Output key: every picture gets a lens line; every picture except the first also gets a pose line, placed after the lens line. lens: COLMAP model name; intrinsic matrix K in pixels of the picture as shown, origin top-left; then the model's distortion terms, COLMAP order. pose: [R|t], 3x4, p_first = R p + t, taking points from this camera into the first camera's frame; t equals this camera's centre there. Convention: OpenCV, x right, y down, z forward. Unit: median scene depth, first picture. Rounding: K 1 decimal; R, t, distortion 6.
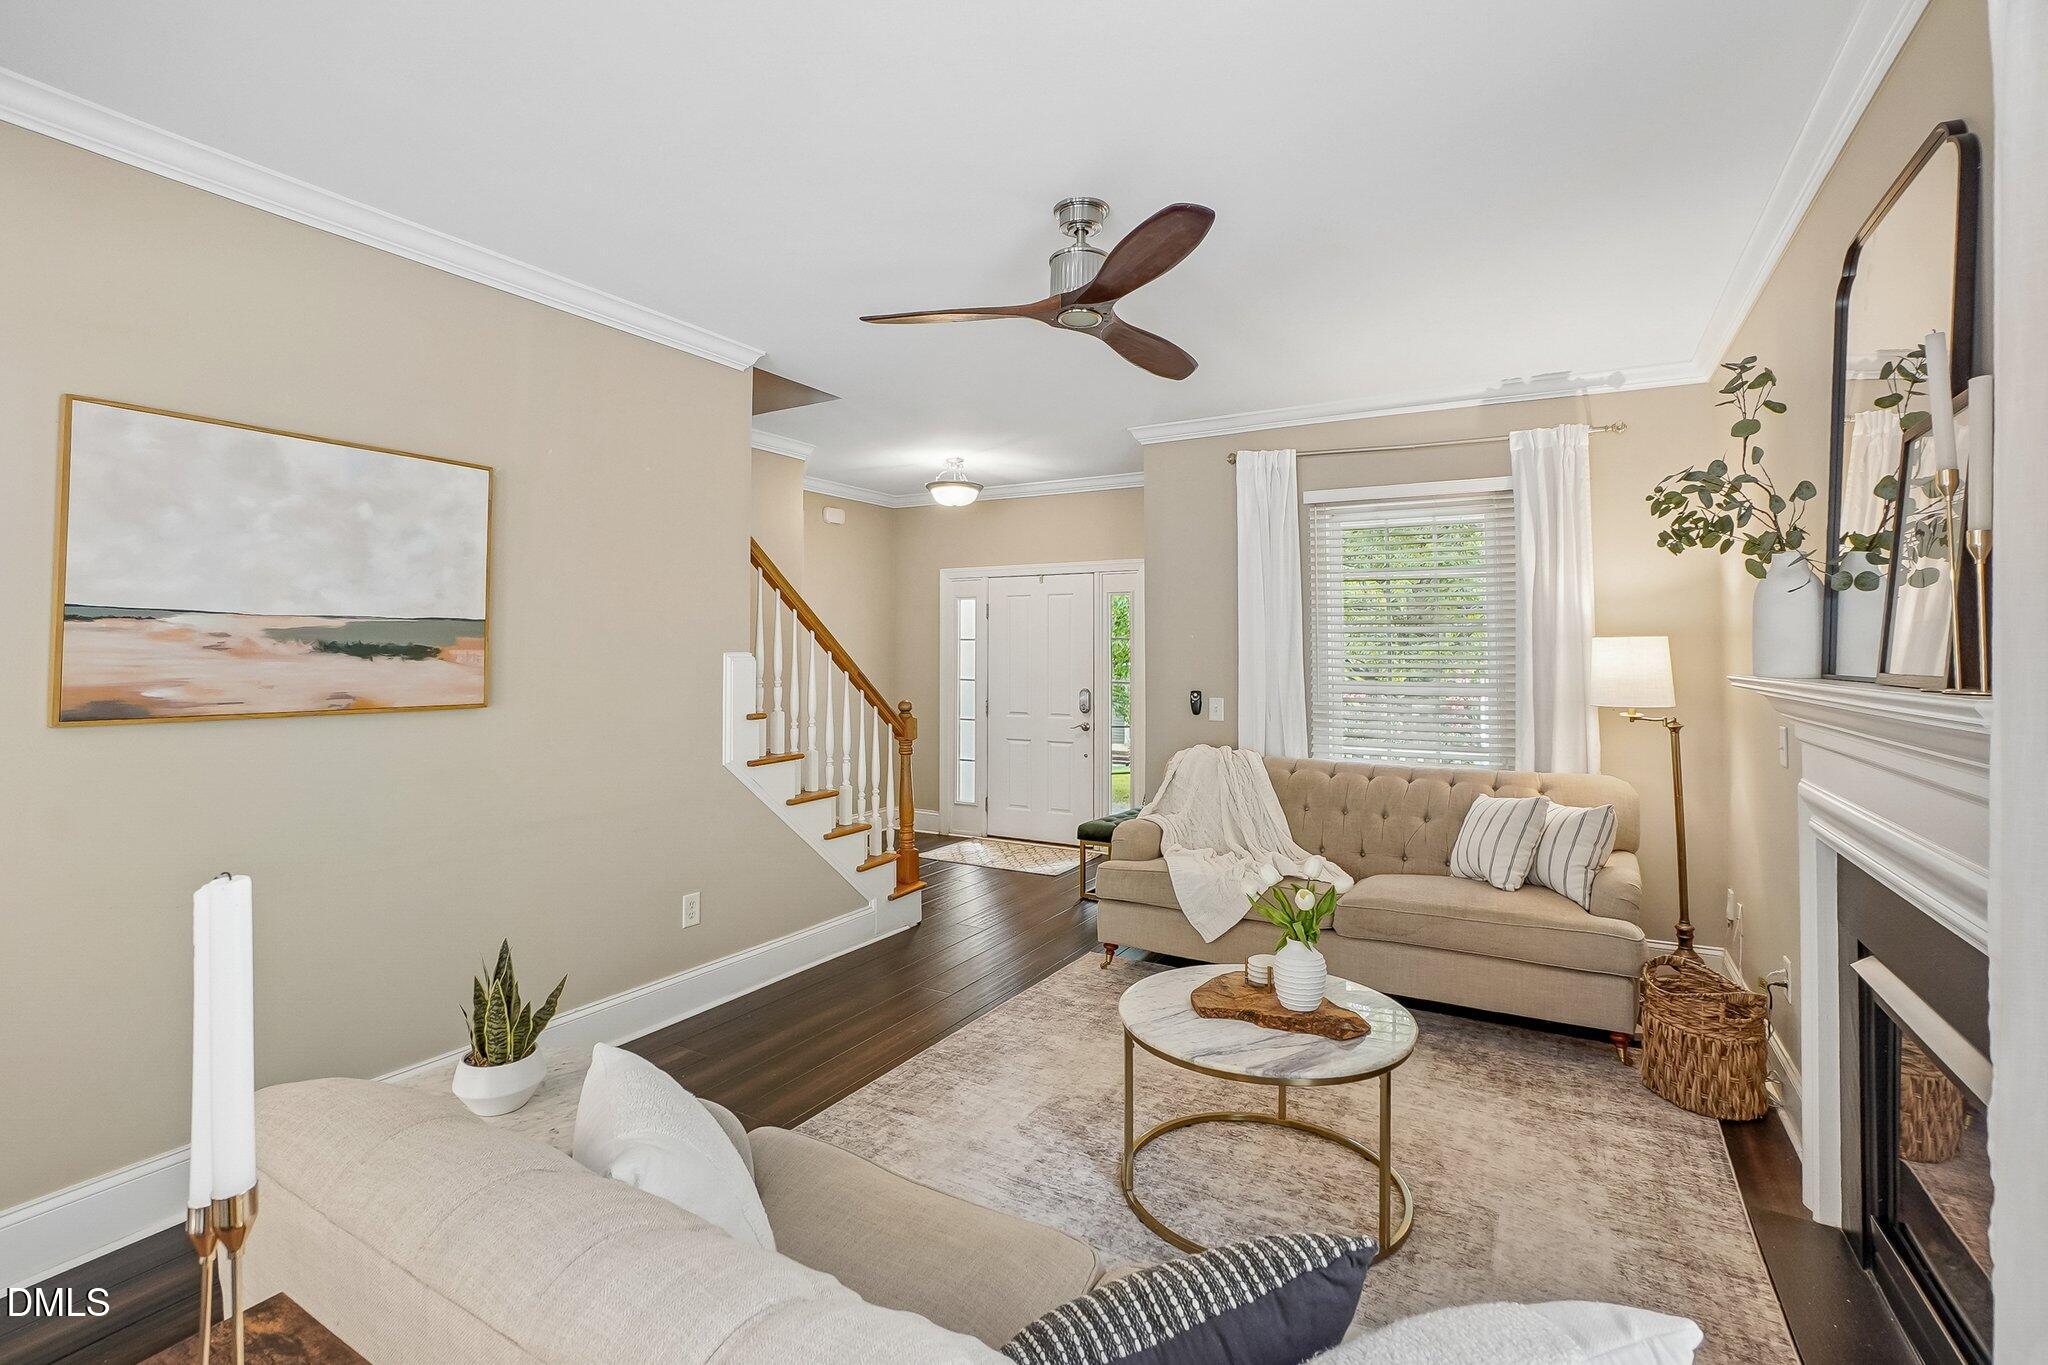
lens RADIAL K [[922.0, 0, 1017.9], [0, 922.0, 622.1], [0, 0, 1]] dist [-0.059084, 0.012057]
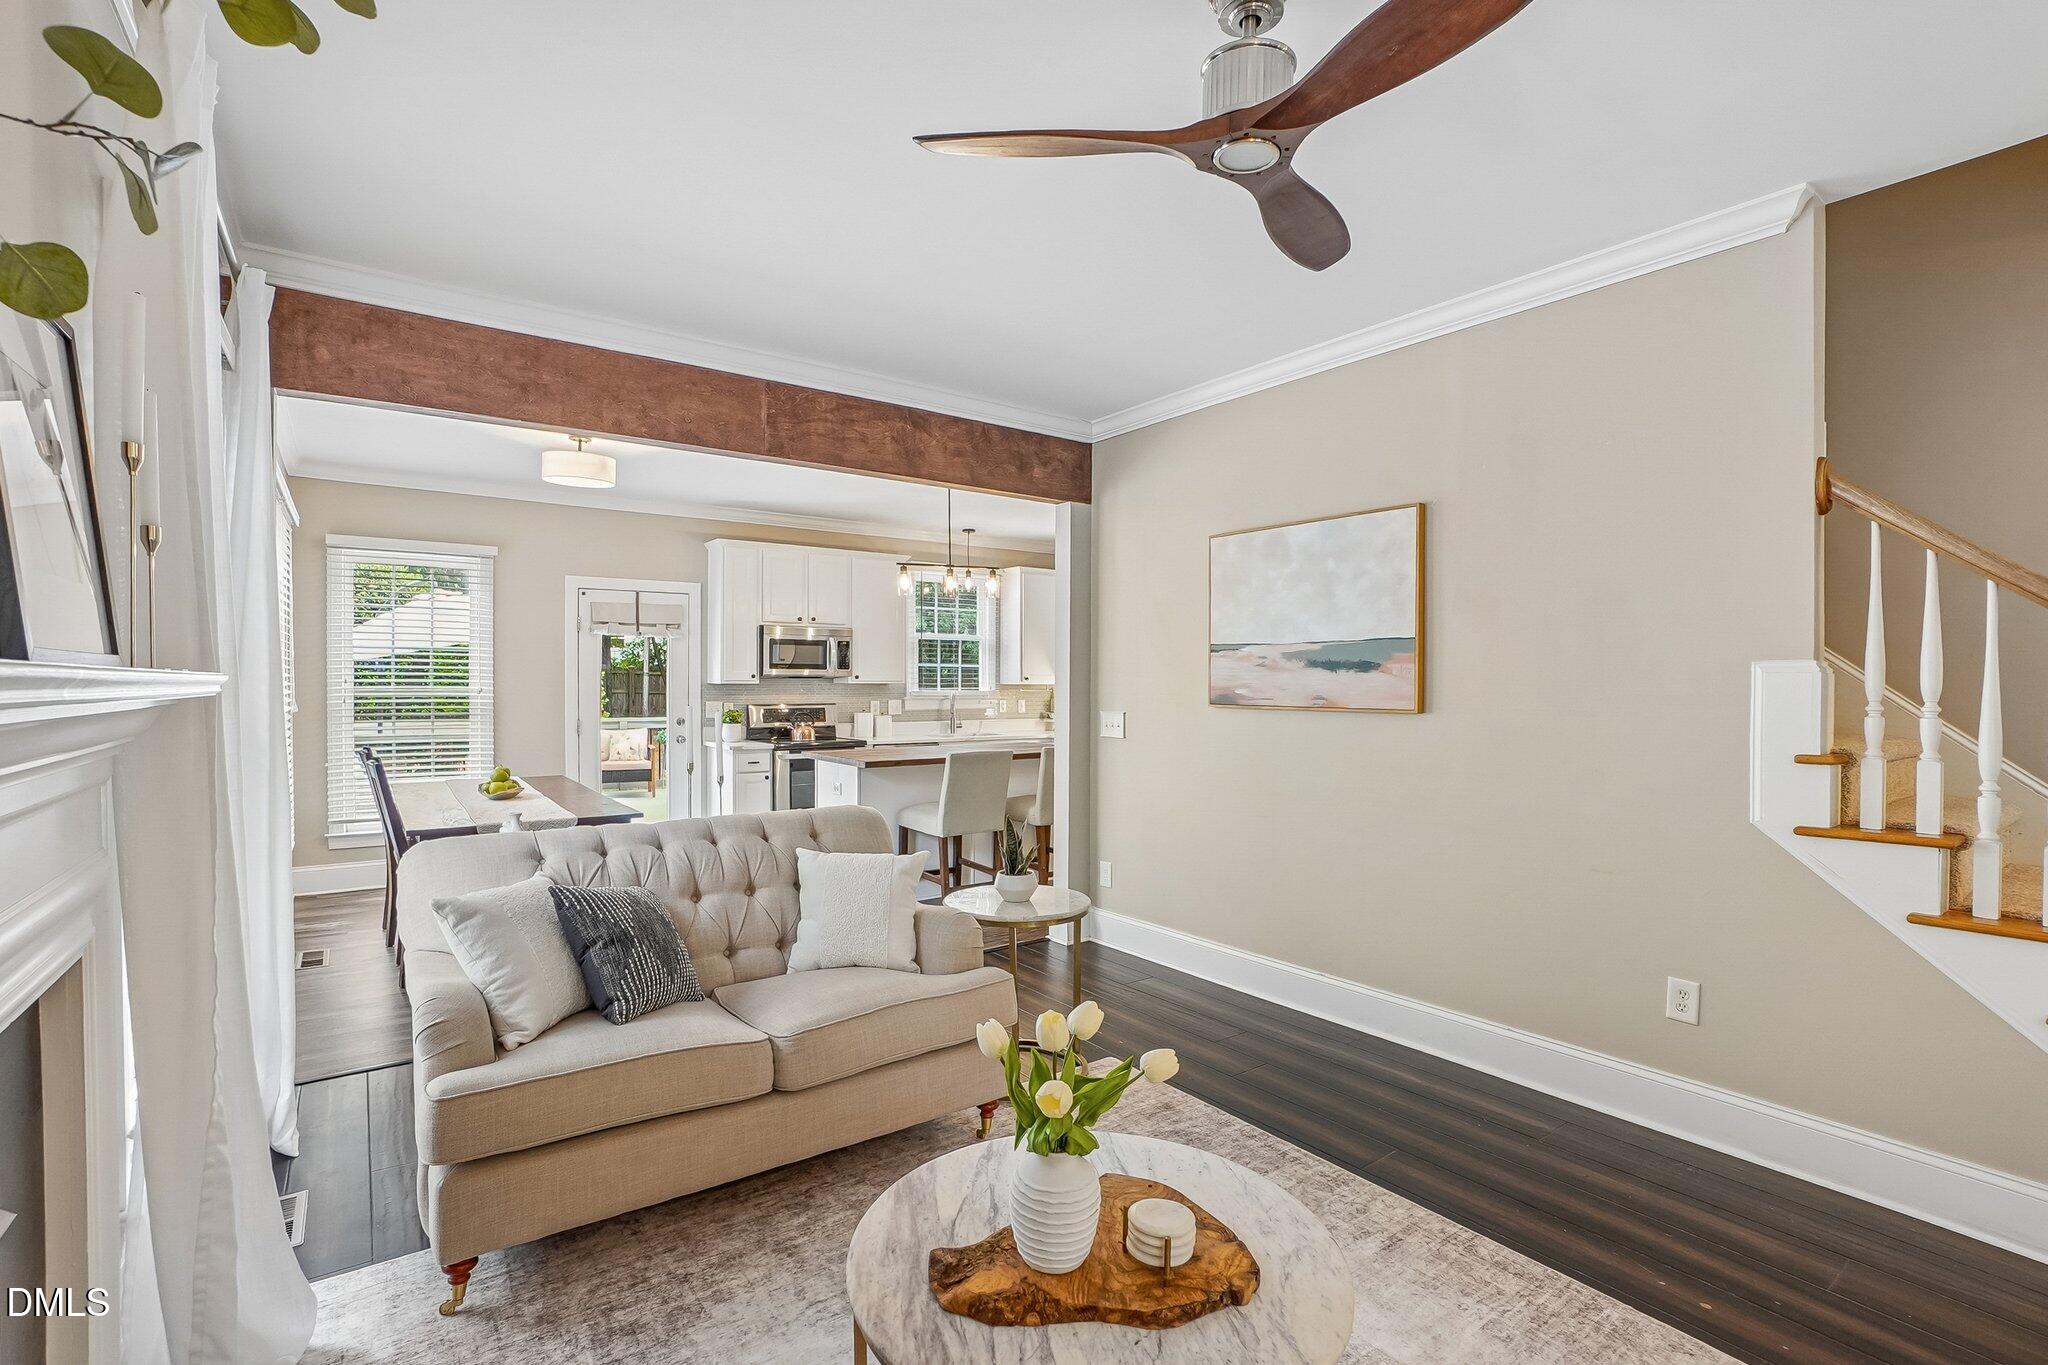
lens RADIAL K [[930.3, 0, 1016.6], [0, 930.3, 691.0], [0, 0, 1]] dist [-0.059411, 0.022272]
pose [[-0.403170, 0.005454, -0.915109, 0.607257], [0.027970, 0.999588, -0.006366, 0.052318], [0.914698, -0.028162, -0.403156, 0.883730]]
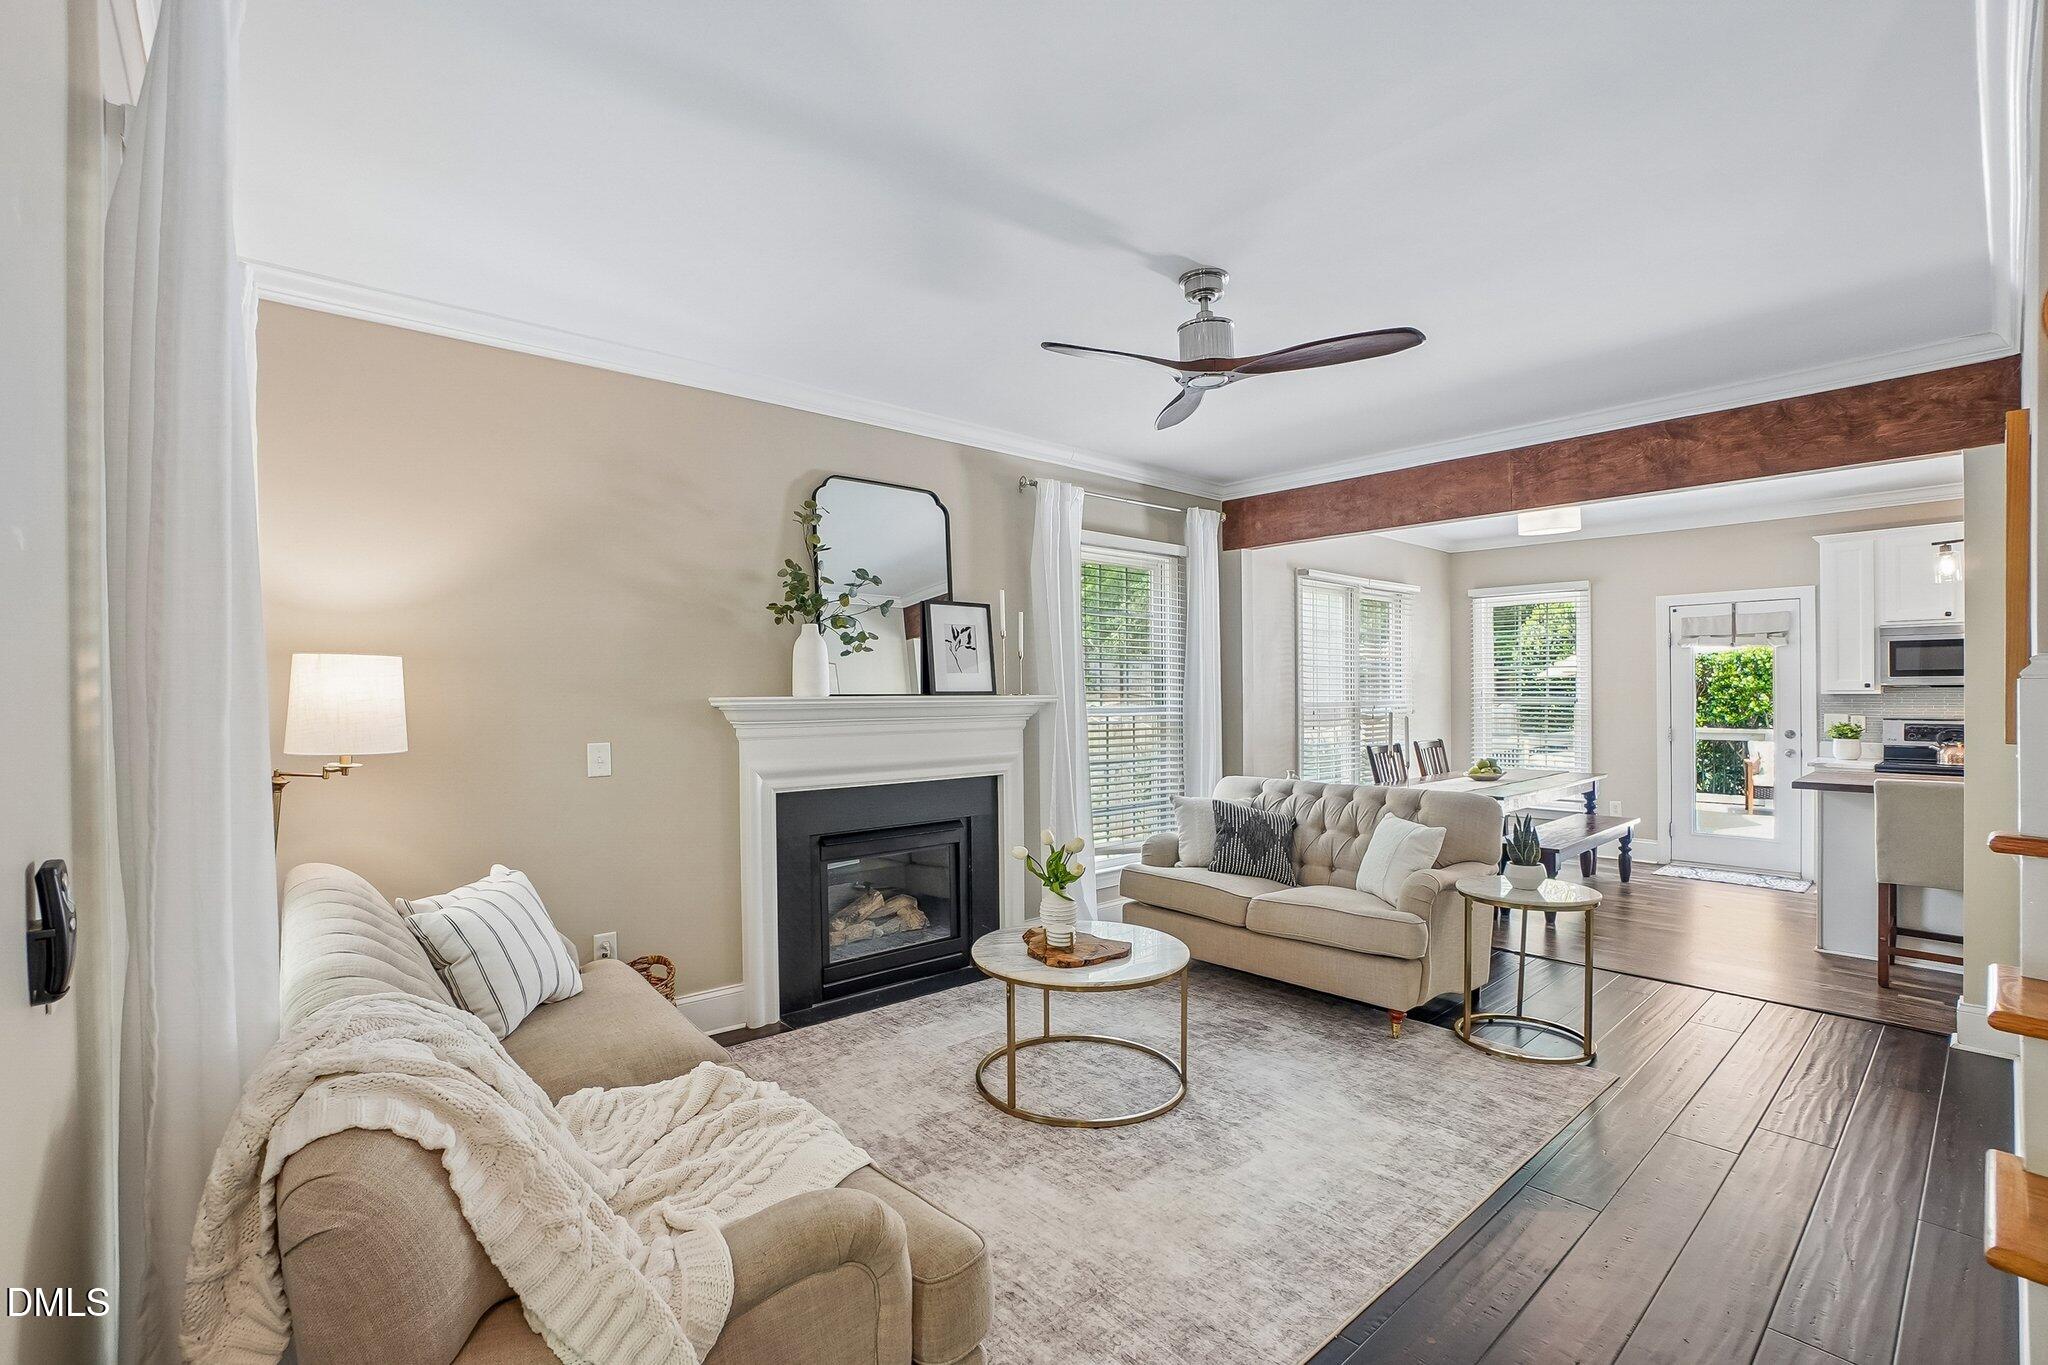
lens RADIAL K [[916.0, 0, 1015.3], [0, 916.0, 690.3], [0, 0, 1]] dist [-0.056682, 0.021908]
pose [[-0.948468, 0.002807, 0.316860, -0.047462], [-0.008092, 0.999420, -0.033074, 0.069766], [-0.316769, -0.033933, -0.947896, 1.698217]]
